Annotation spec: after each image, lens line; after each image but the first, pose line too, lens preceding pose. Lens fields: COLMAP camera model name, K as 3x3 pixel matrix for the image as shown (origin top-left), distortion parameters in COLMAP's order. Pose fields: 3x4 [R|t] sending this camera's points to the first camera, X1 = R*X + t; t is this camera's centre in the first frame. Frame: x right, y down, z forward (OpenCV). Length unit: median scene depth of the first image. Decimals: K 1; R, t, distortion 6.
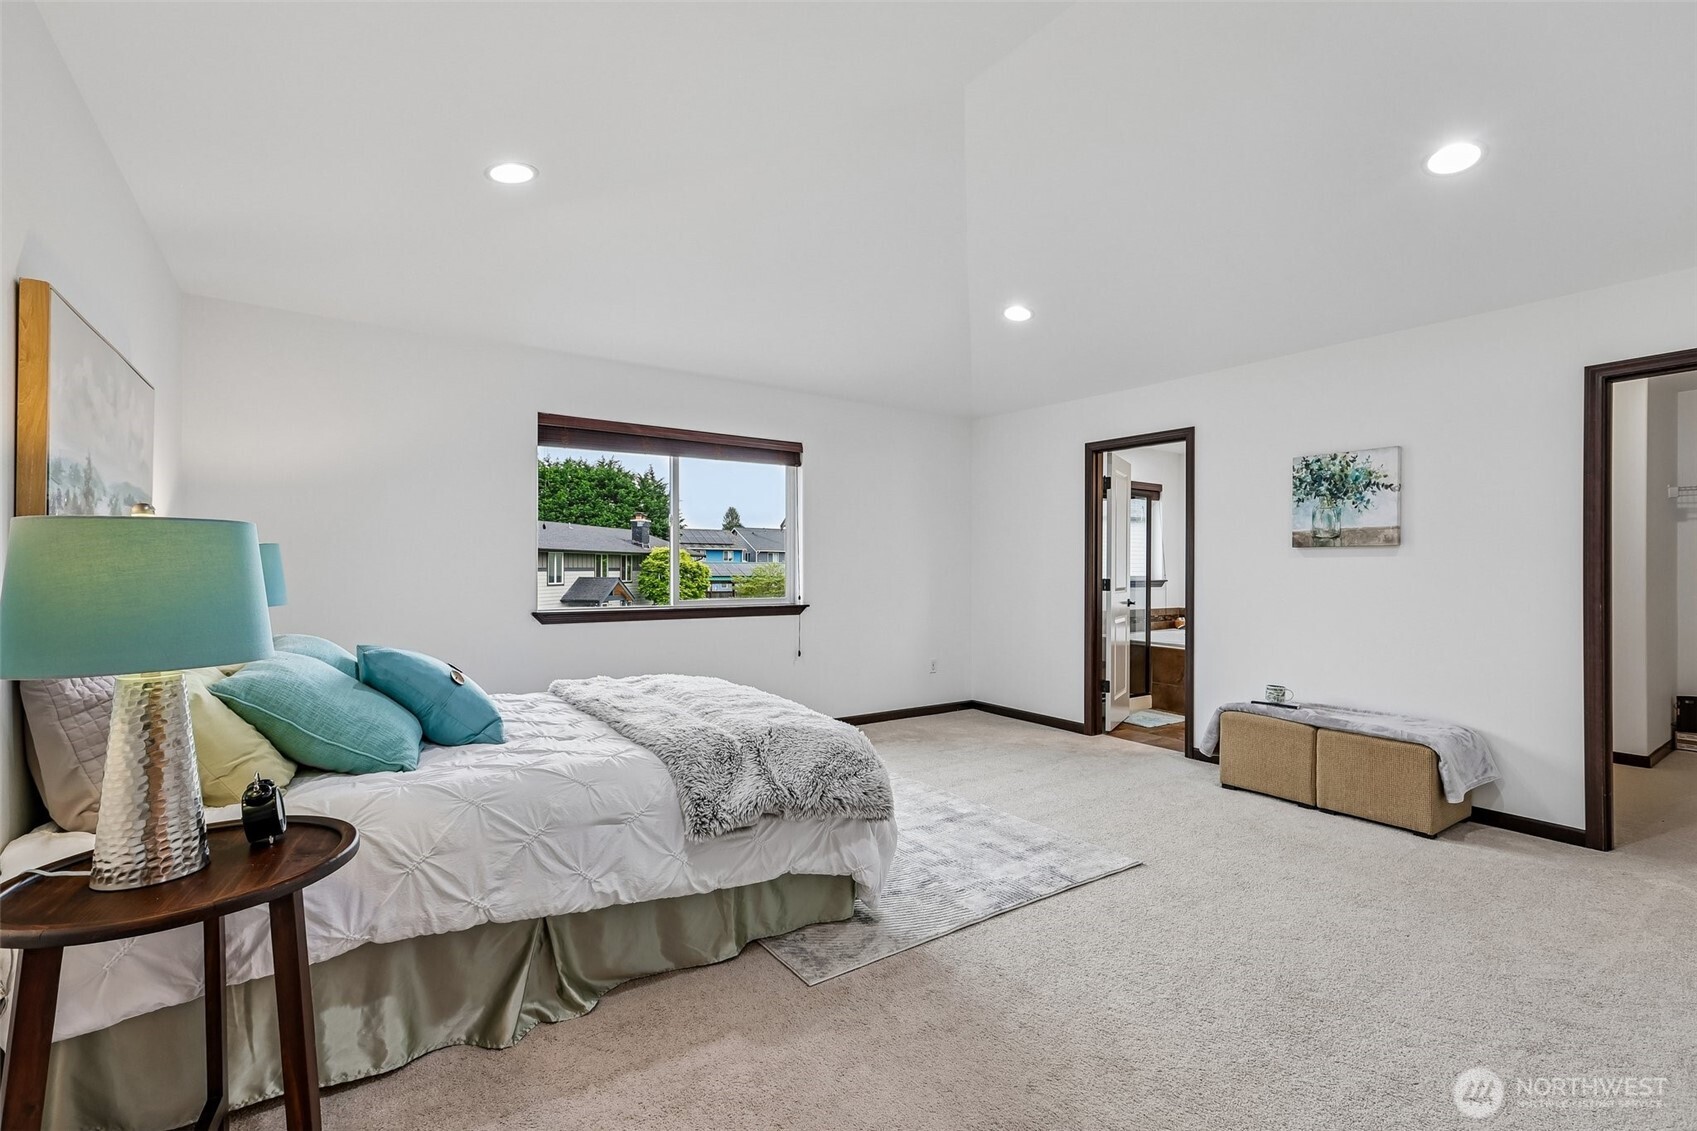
lens RADIAL K [[757.1, 0, 845.7], [0, 757.1, 571.8], [0, 0, 1]] dist [0.020205, 0.000655]
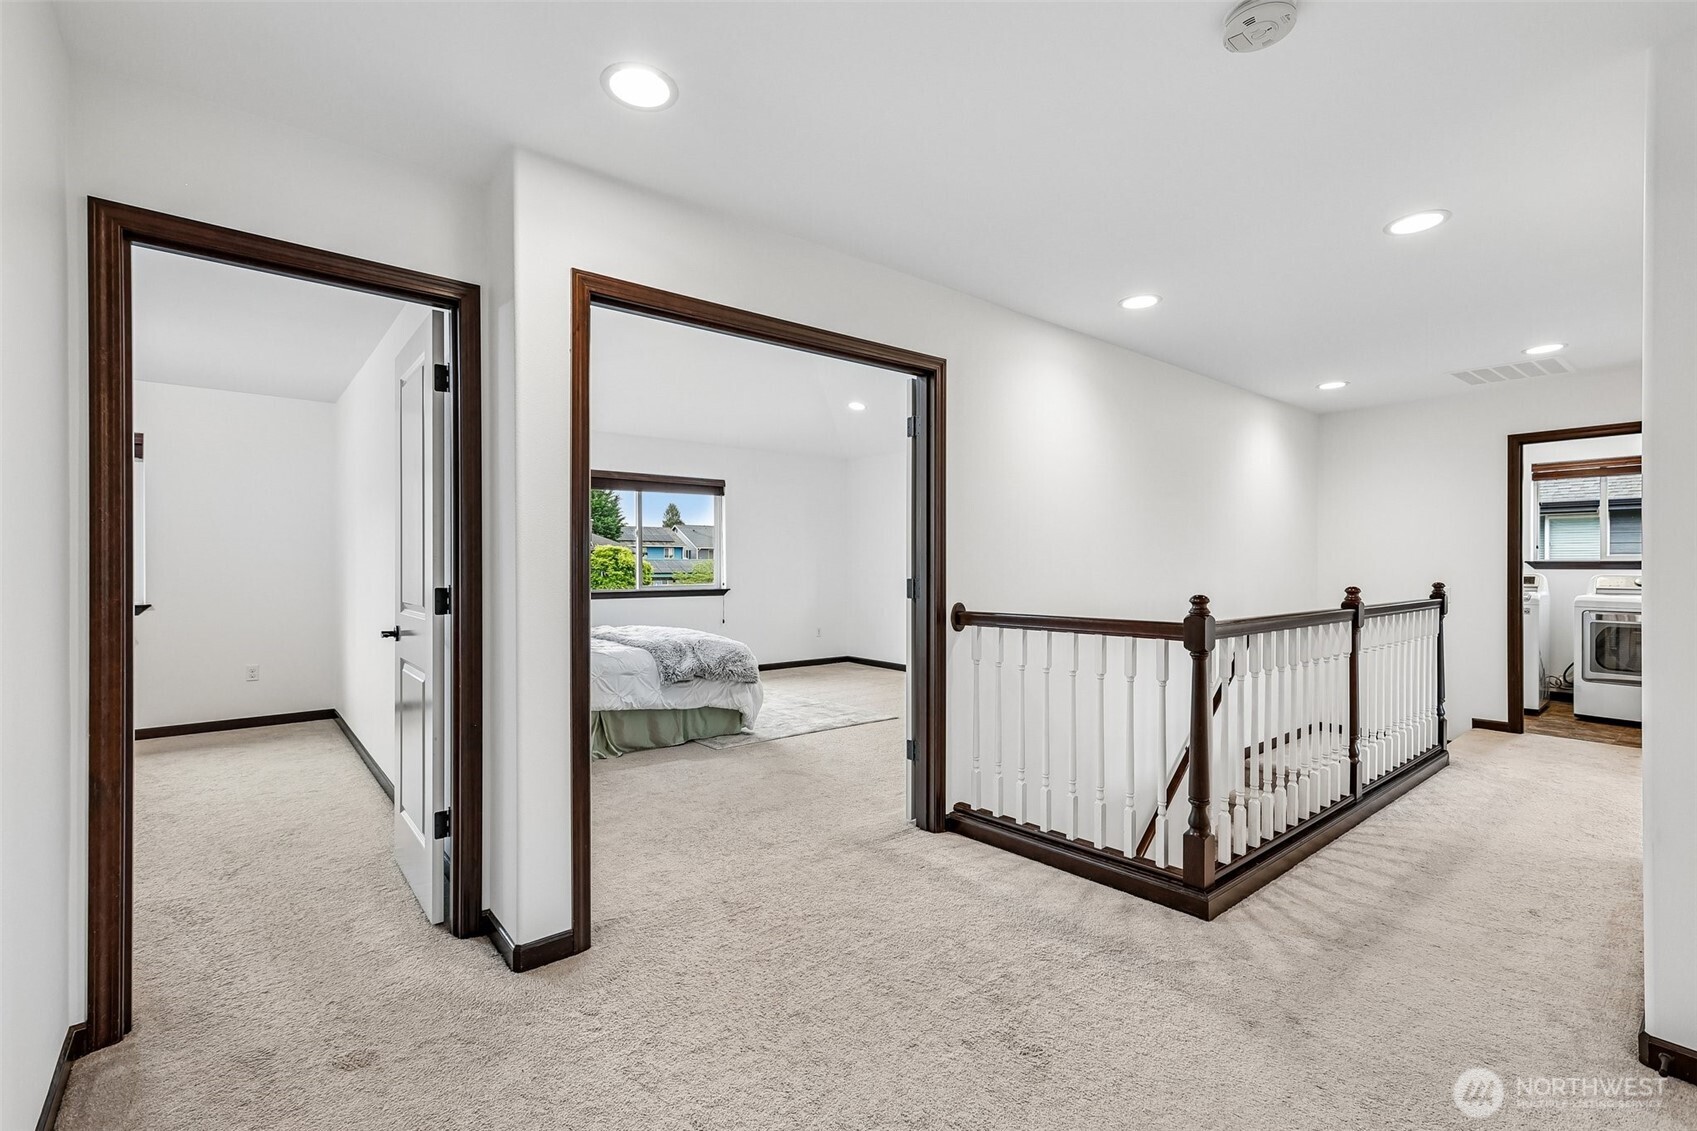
lens RADIAL K [[757.1, 0, 847.0], [0, 757.1, 563.9], [0, 0, 1]] dist [0.020205, 0.000655]
pose [[0.996993, -0.004825, 0.077338, 0.148658], [0.005259, 0.999972, -0.005410, 0.008764], [-0.077310, 0.005800, 0.996990, -1.138396]]
